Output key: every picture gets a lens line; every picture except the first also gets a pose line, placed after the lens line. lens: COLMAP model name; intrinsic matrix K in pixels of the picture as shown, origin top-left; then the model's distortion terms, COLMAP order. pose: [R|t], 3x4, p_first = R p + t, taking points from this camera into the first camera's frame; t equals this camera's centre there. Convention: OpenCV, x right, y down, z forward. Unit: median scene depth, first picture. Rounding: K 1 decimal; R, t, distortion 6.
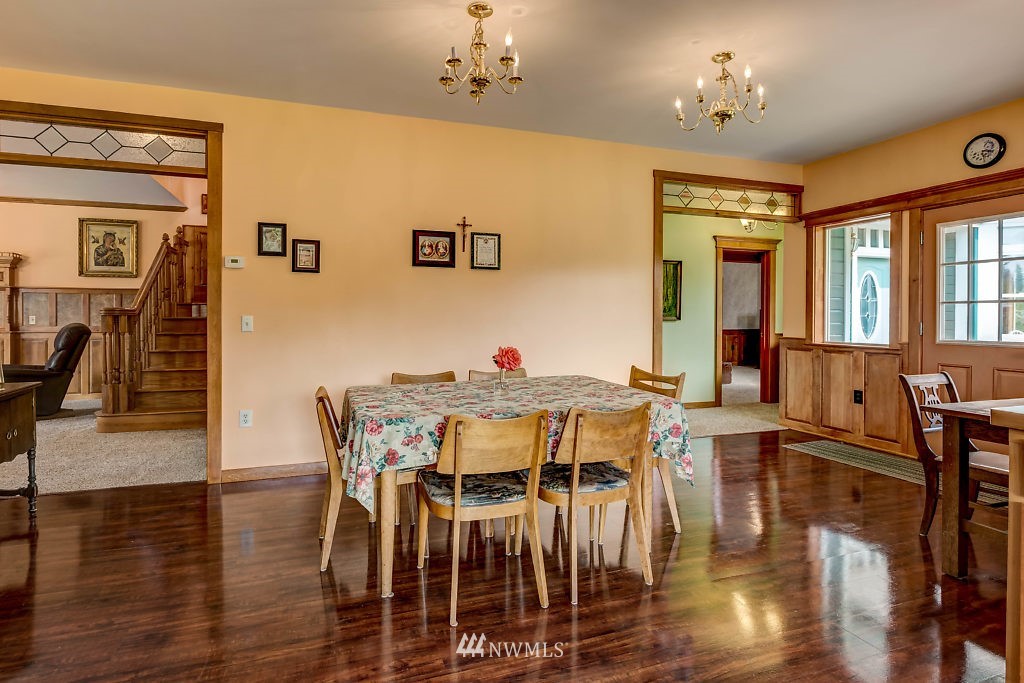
lens RADIAL K [[518.8, 0, 511.0], [0, 518.8, 322.8], [0, 0, 1]] dist [-0.002722, 0.000096]
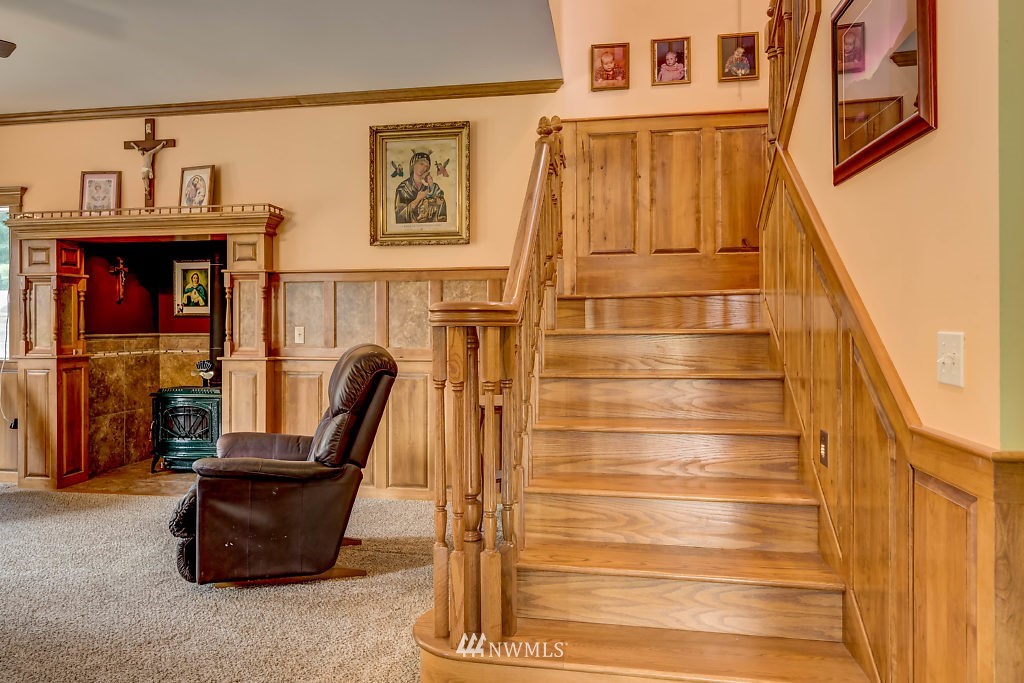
lens RADIAL K [[704.2, 0, 506.0], [0, 704.2, 337.5], [0, 0, 1]] dist [-0.008620, -0.001347]
pose [[0.879180, 0.004405, -0.476469, -0.405466], [0.000140, 0.999955, 0.009503, -0.009281], [0.476489, -0.008422, 0.879140, 0.476490]]
